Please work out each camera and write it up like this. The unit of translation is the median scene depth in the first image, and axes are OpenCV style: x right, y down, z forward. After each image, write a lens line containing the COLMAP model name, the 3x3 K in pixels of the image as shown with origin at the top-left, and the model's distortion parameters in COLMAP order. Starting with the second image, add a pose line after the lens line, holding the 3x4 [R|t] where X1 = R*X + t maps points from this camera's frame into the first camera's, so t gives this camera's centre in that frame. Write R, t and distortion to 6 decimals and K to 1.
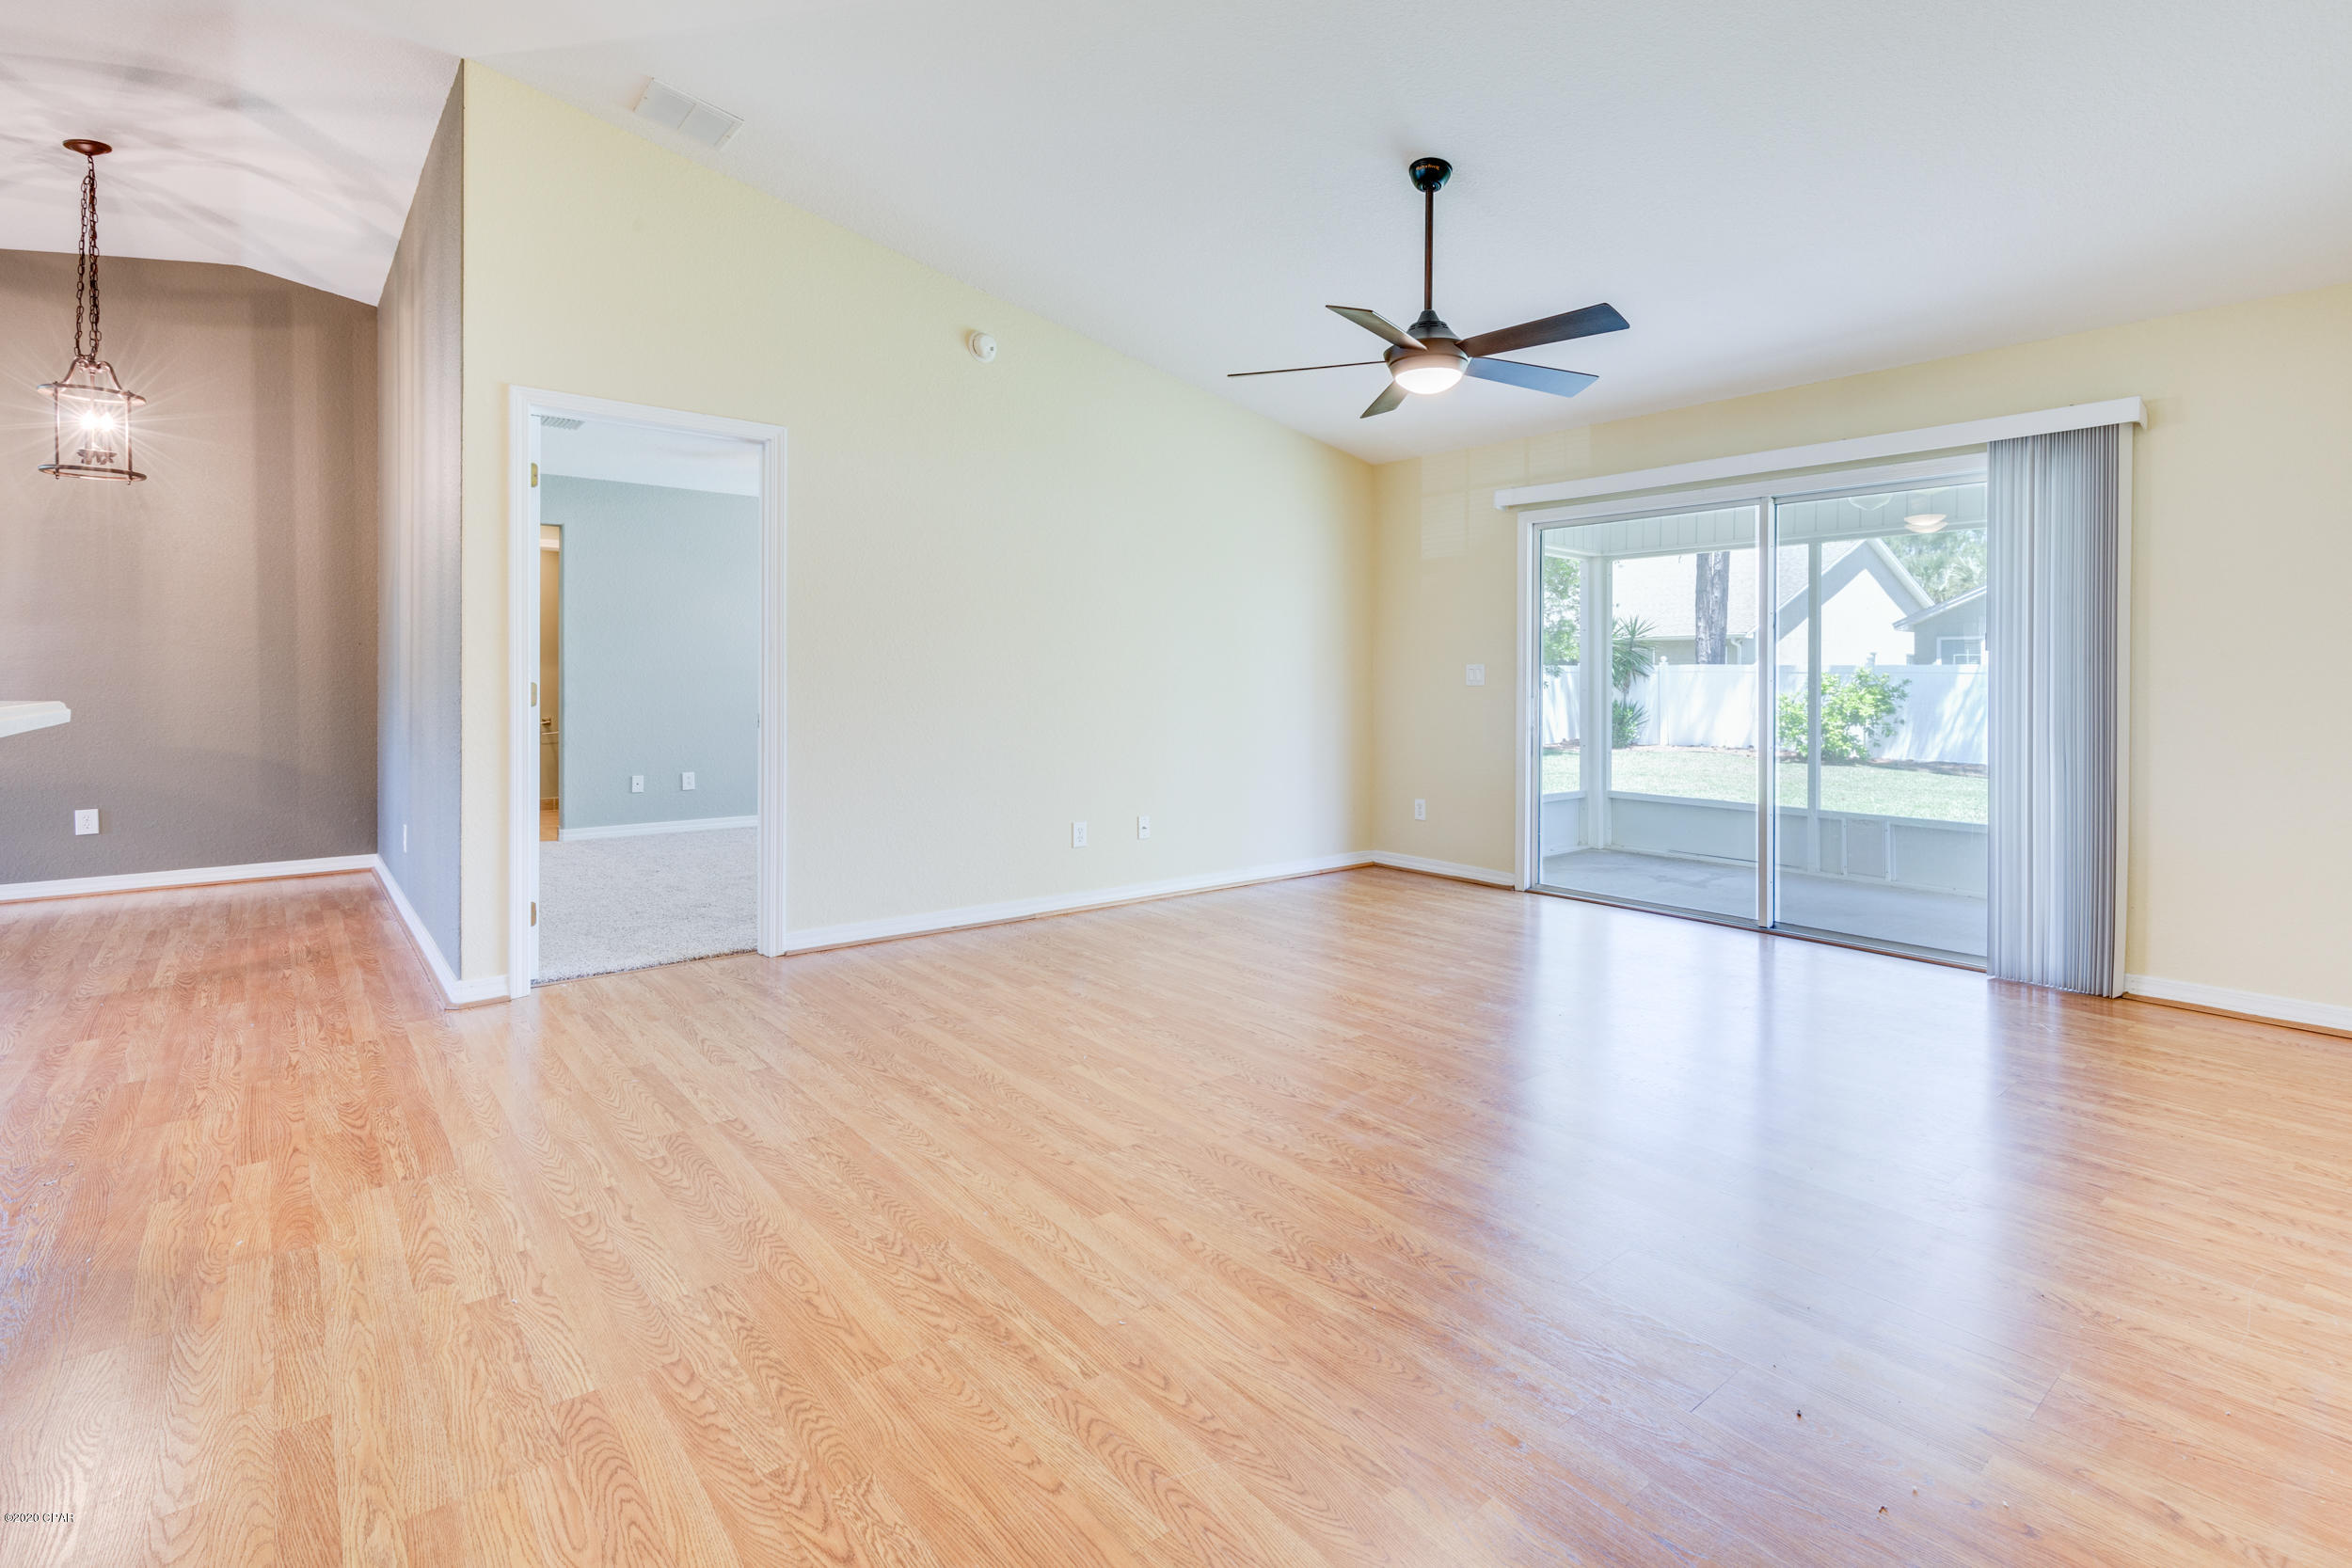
lens RADIAL K [[1114.7, 0, 1200.9], [0, 1114.7, 681.7], [0, 0, 1]] dist [0.010908, -0.001412]
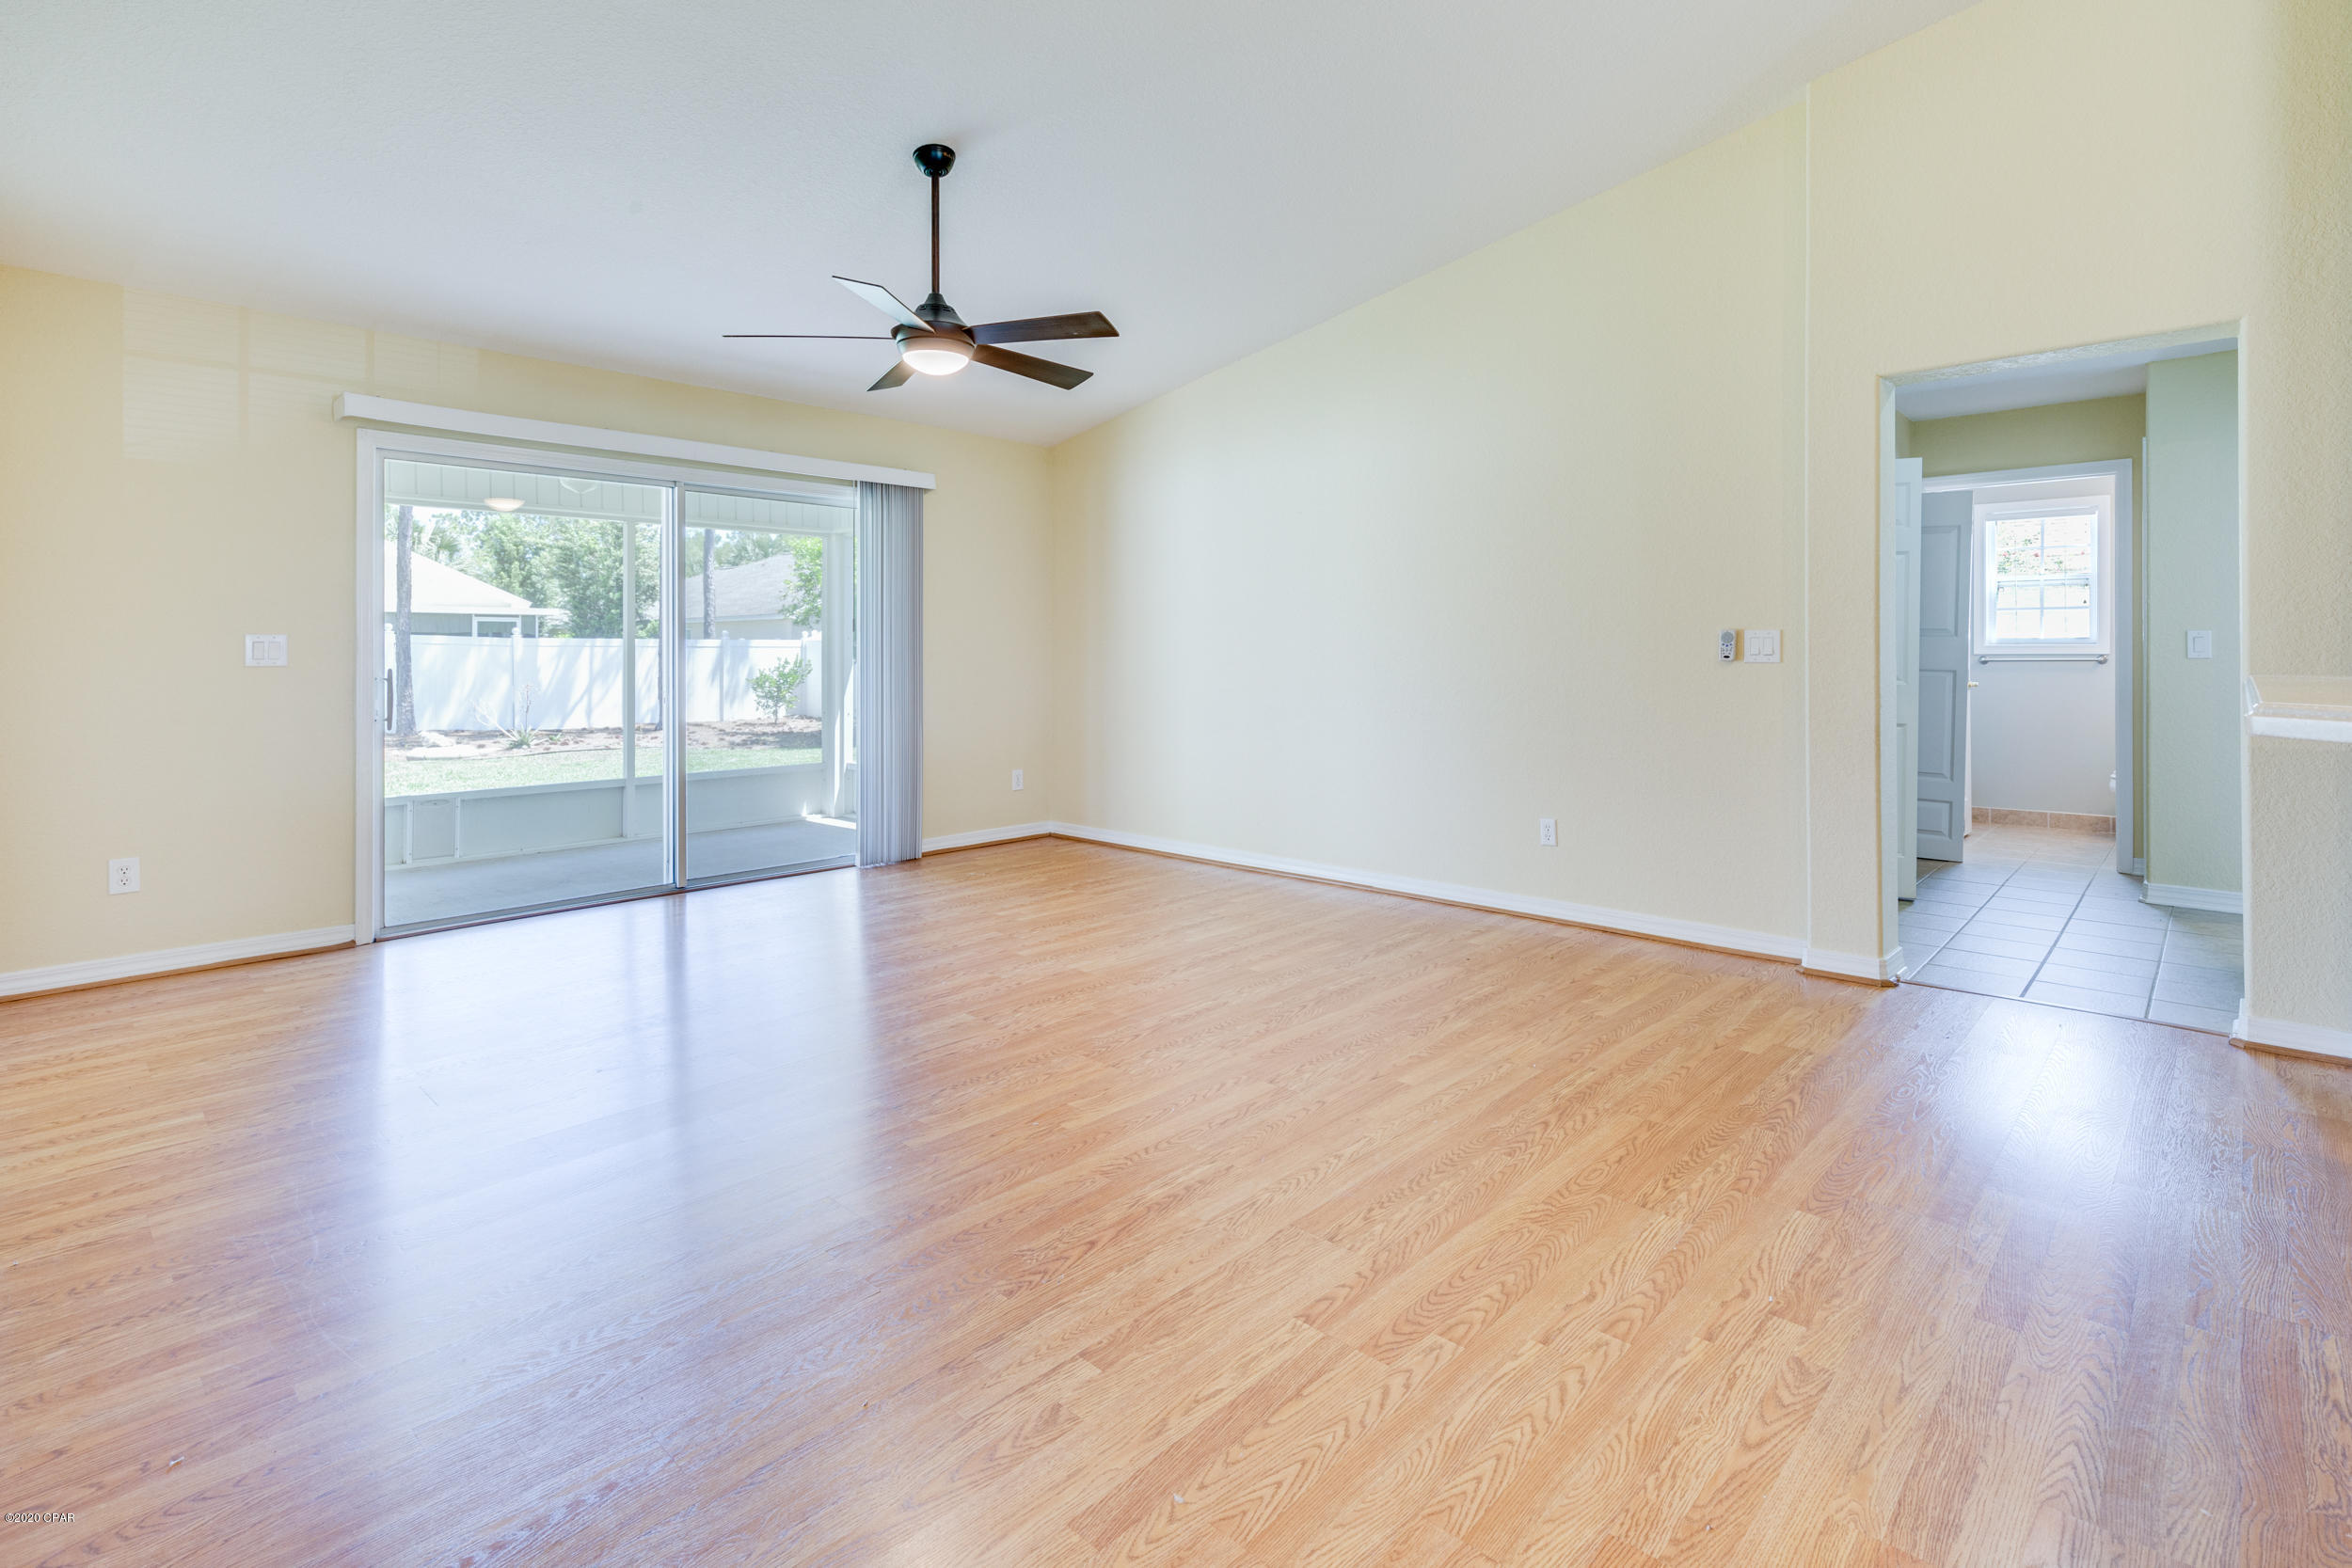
lens RADIAL K [[1114.7, 0, 1191.9], [0, 1114.7, 668.3], [0, 0, 1]] dist [0.010908, -0.001412]
pose [[-0.123291, -0.018110, 0.992205, -1.342925], [0.005671, 0.999804, 0.018954, -0.013280], [-0.992354, 0.007964, -0.123164, 1.440793]]
